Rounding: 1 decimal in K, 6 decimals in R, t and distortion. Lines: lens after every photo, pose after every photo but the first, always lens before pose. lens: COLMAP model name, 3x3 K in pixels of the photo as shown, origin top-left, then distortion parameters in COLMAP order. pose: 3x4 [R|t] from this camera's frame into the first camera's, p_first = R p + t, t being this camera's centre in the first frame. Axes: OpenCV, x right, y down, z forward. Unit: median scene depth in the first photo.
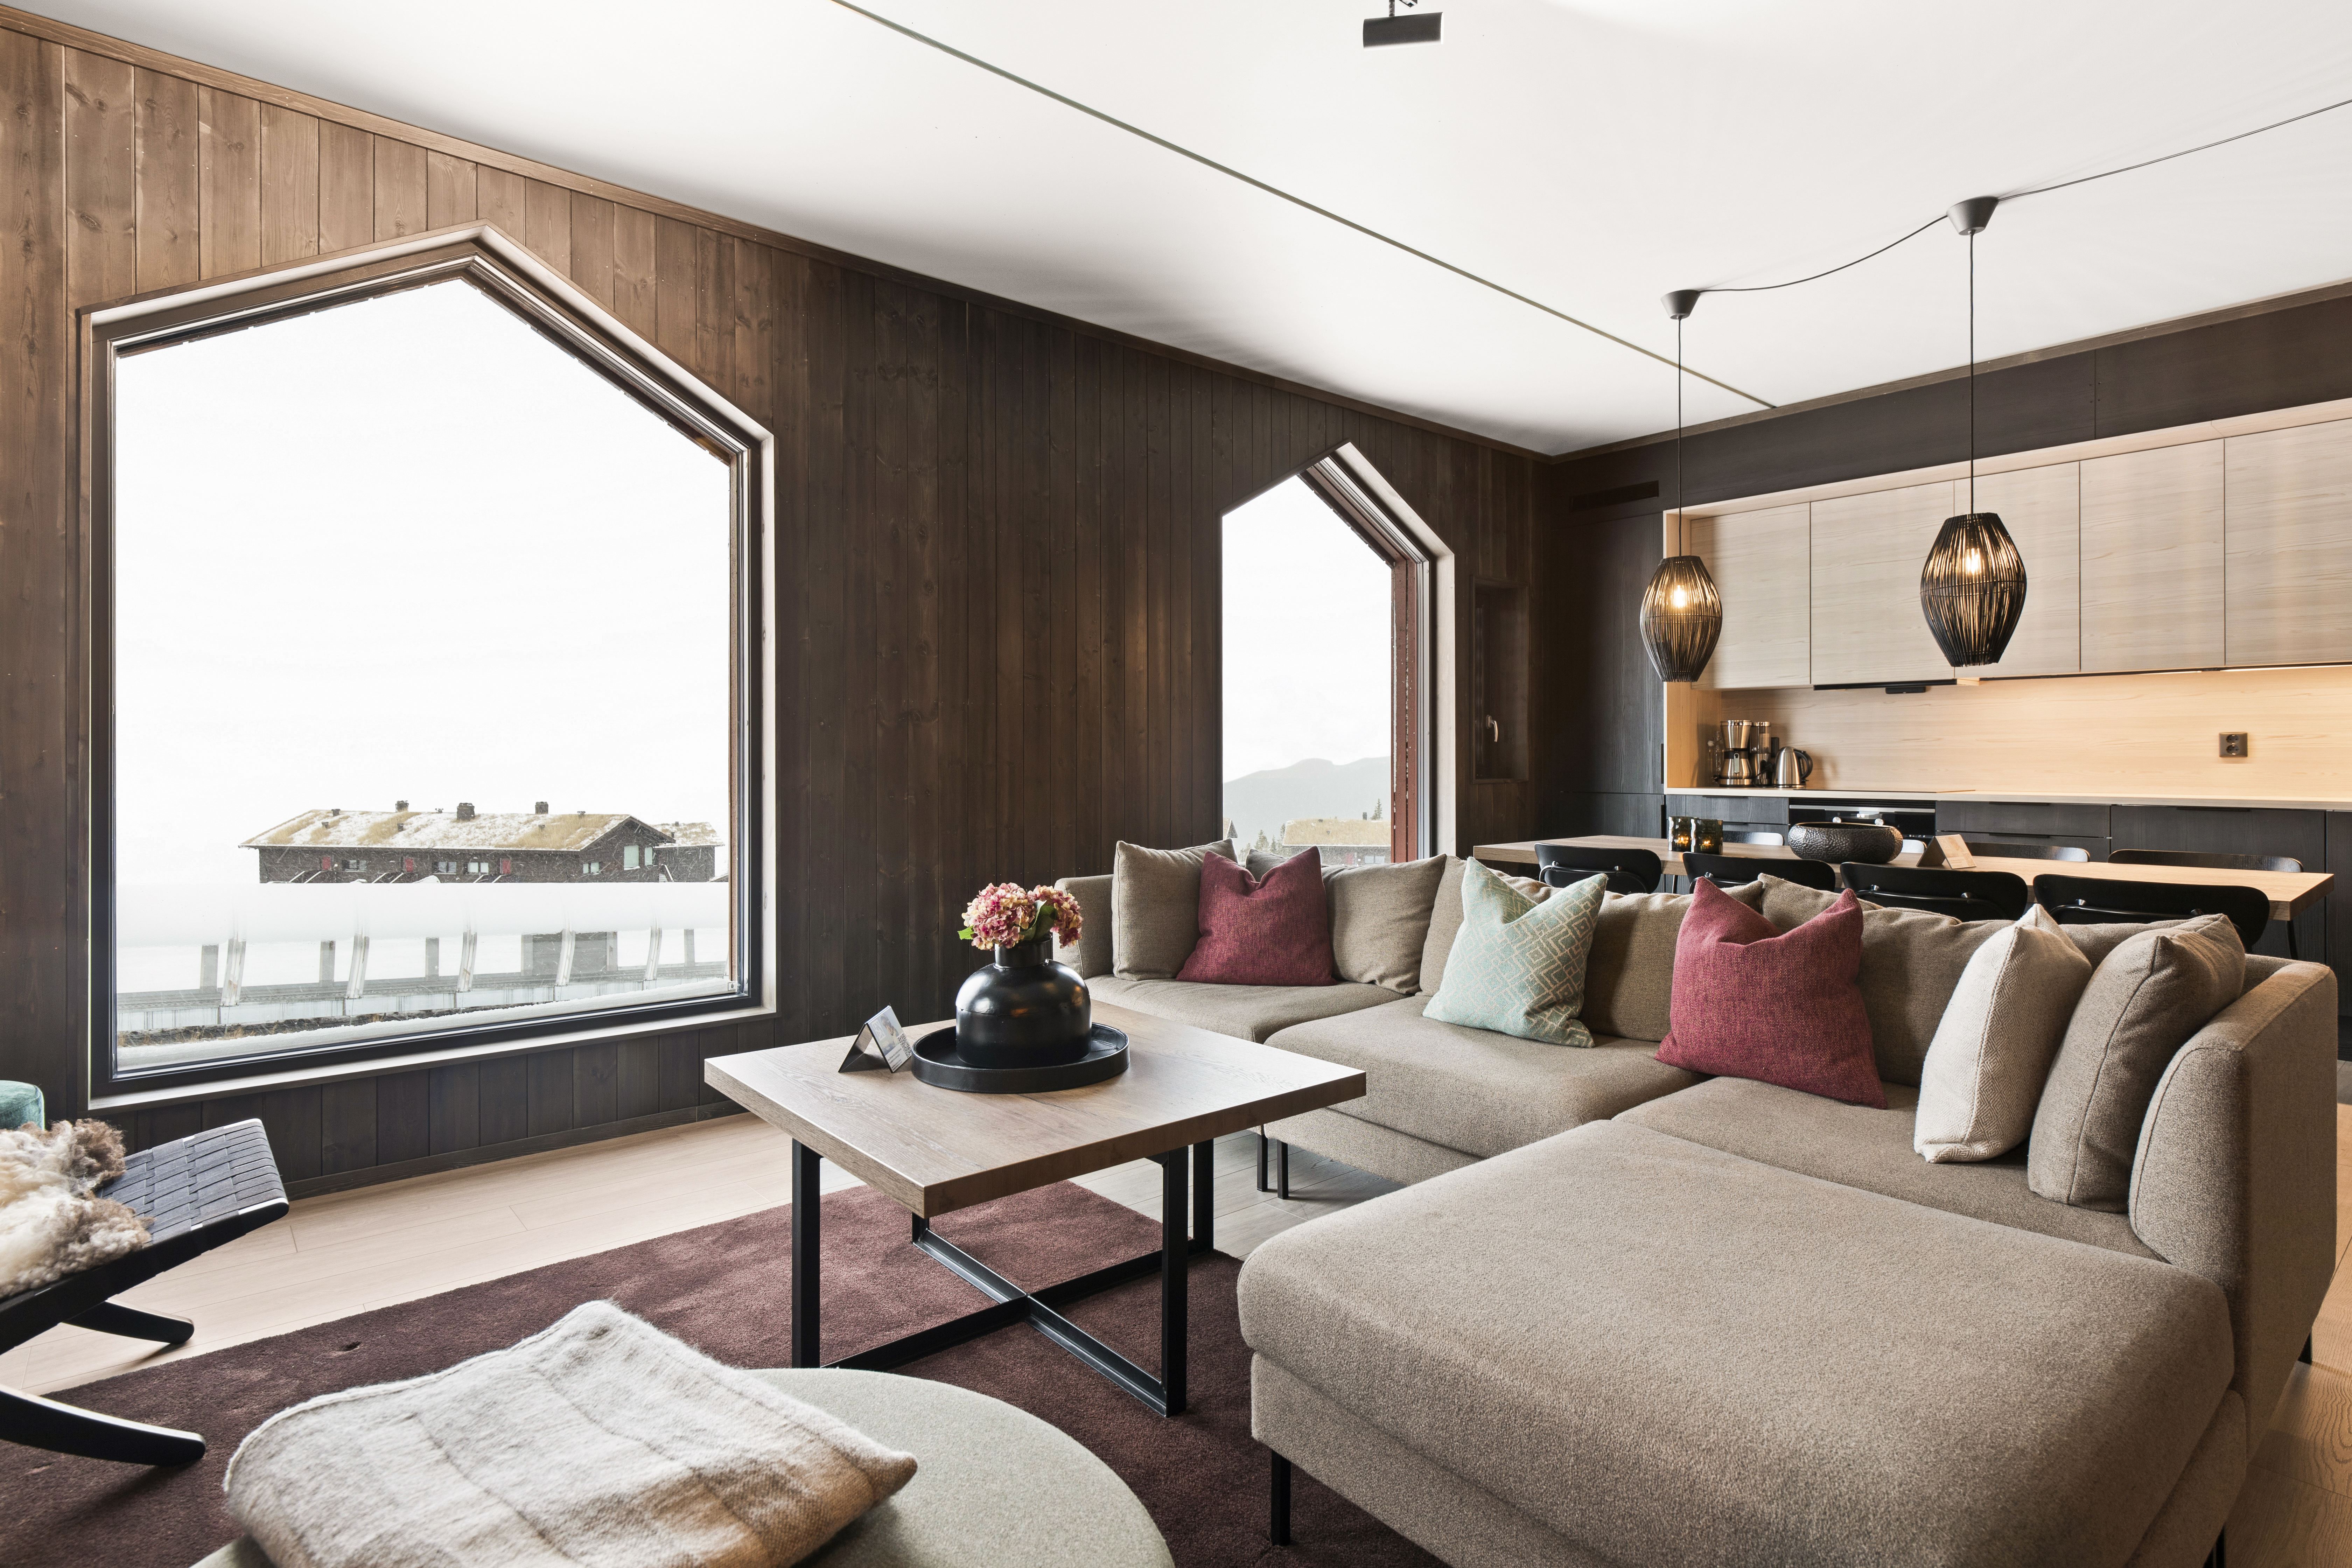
lens RADIAL K [[1160.6, 0, 1199.2], [0, 1160.6, 768.8], [0, 0, 1]] dist [-0.004727, -0.001101]
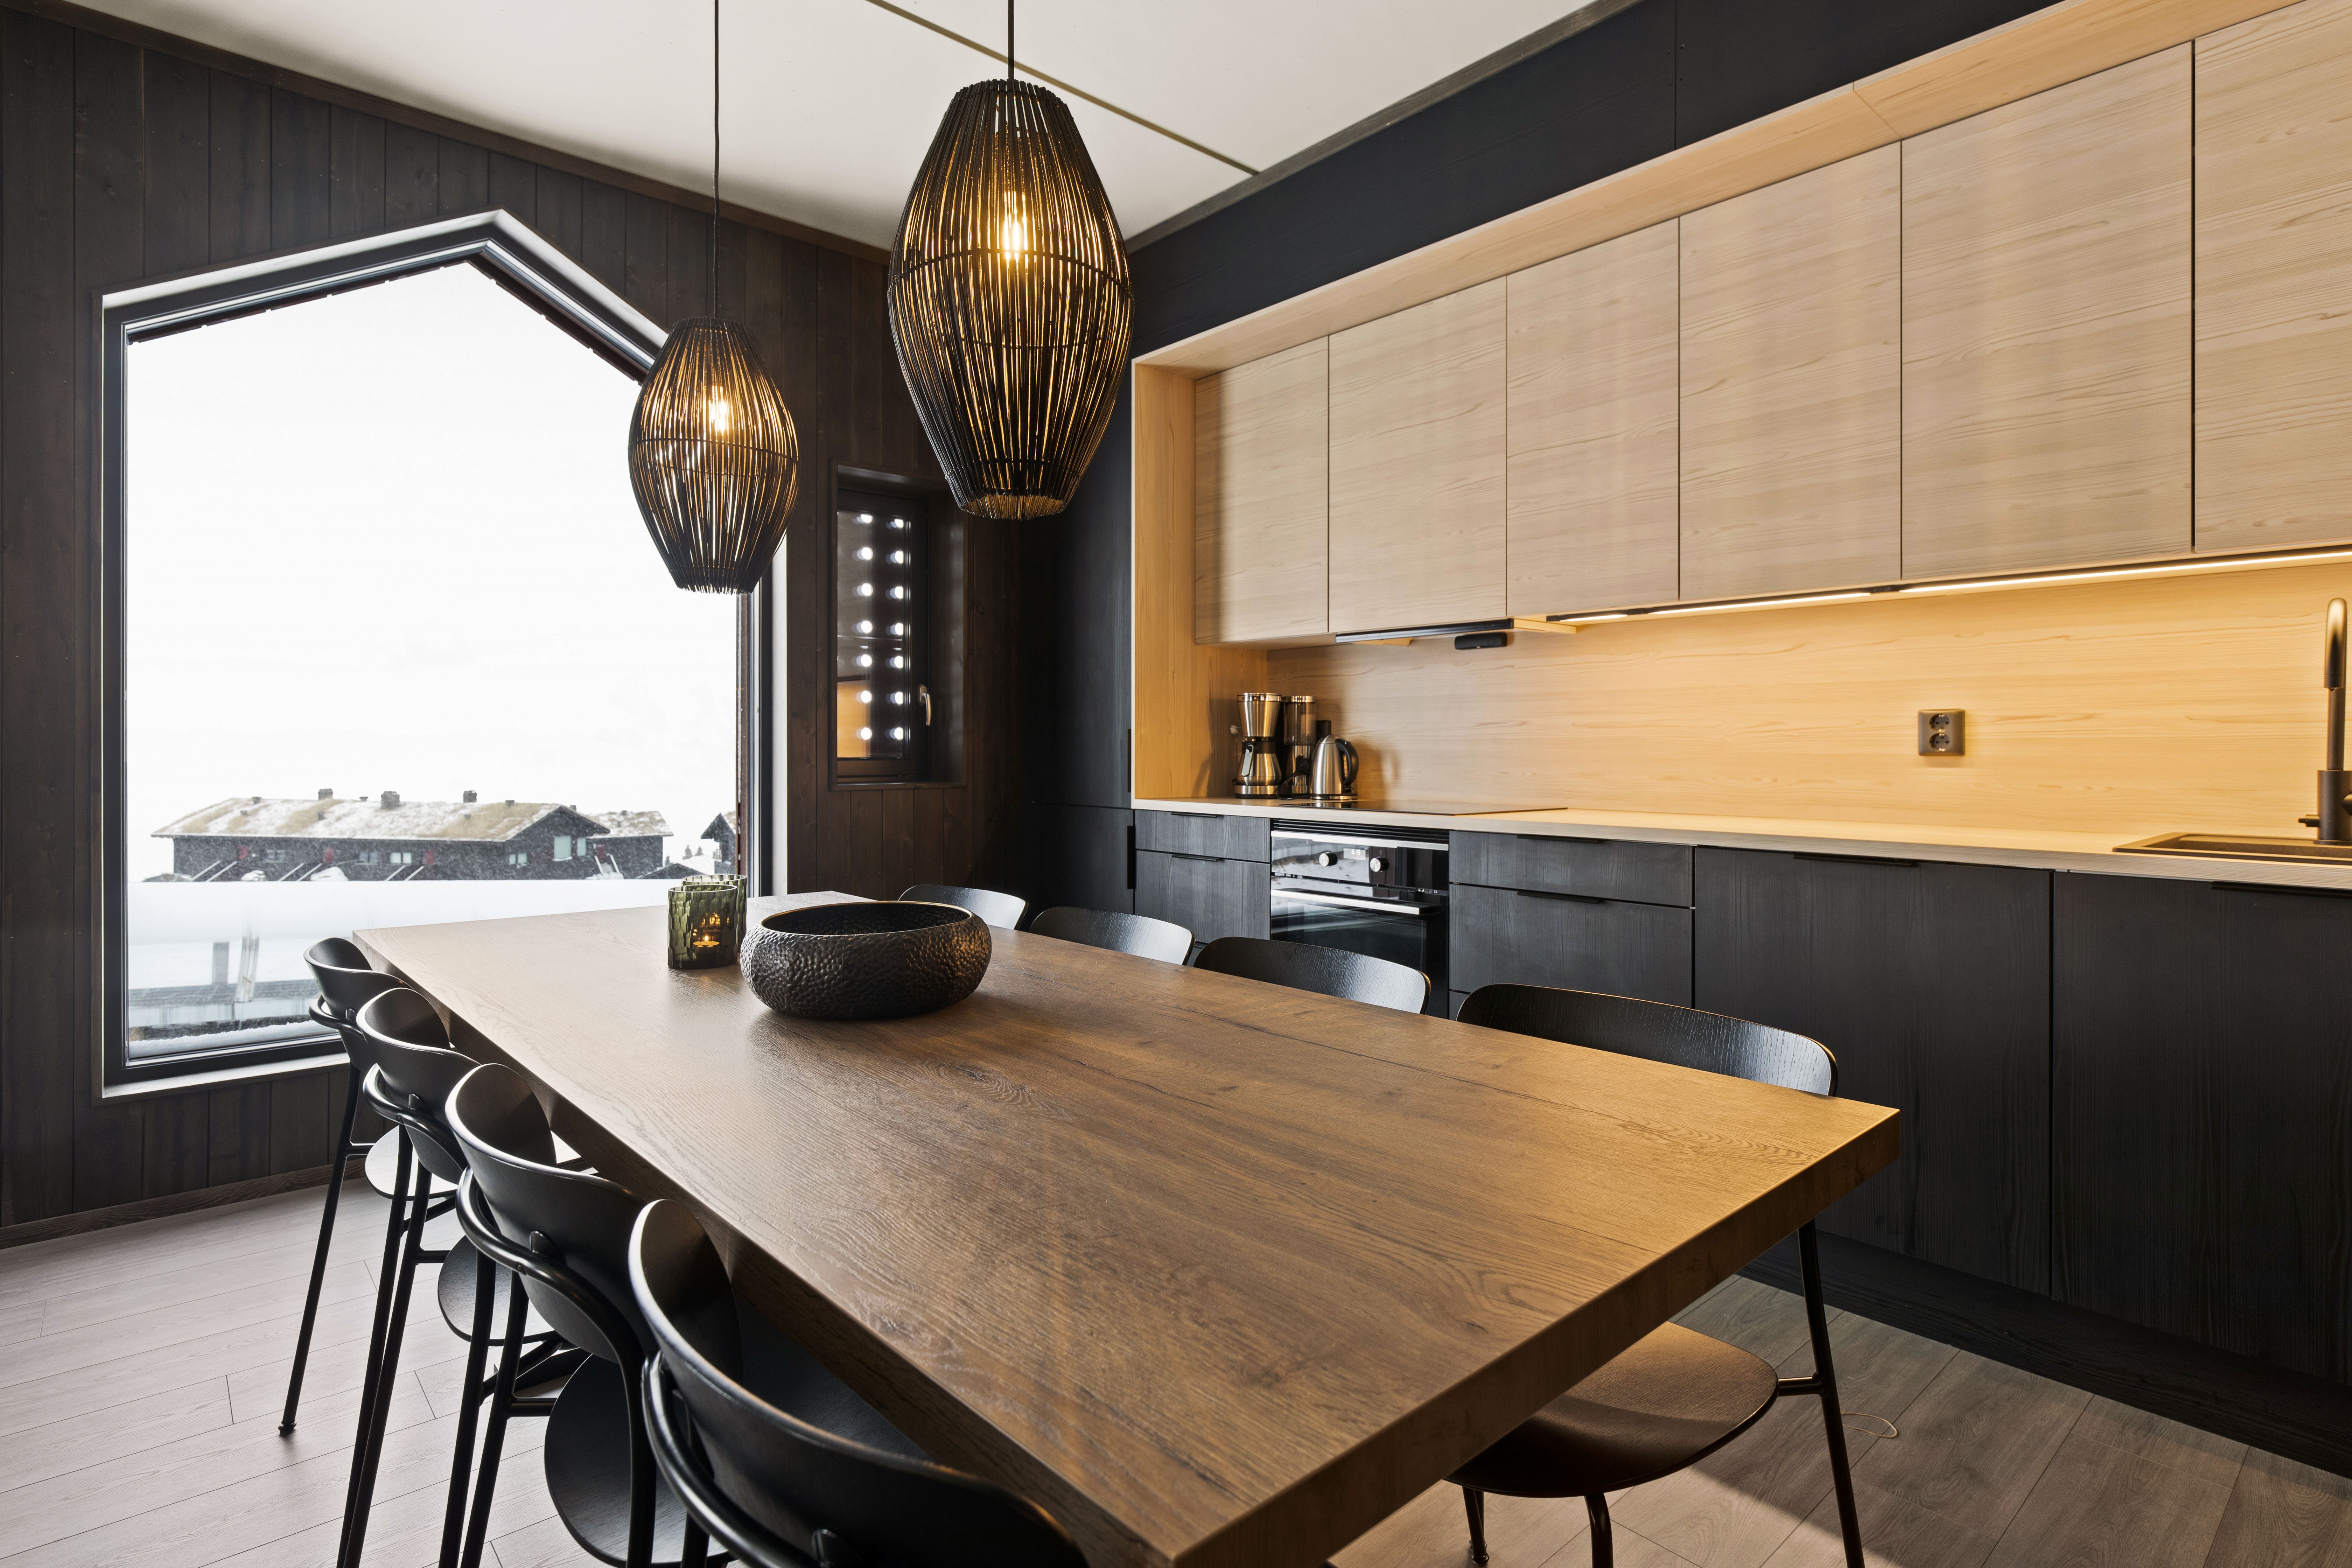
lens RADIAL K [[1160.6, 0, 1220.8], [0, 1160.6, 752.8], [0, 0, 1]] dist [-0.004727, -0.001101]
pose [[0.999782, 0.005031, 0.020256, 0.102263], [-0.004927, 0.999974, -0.005206, -0.001321], [-0.020281, 0.005105, 0.999781, 0.087064]]
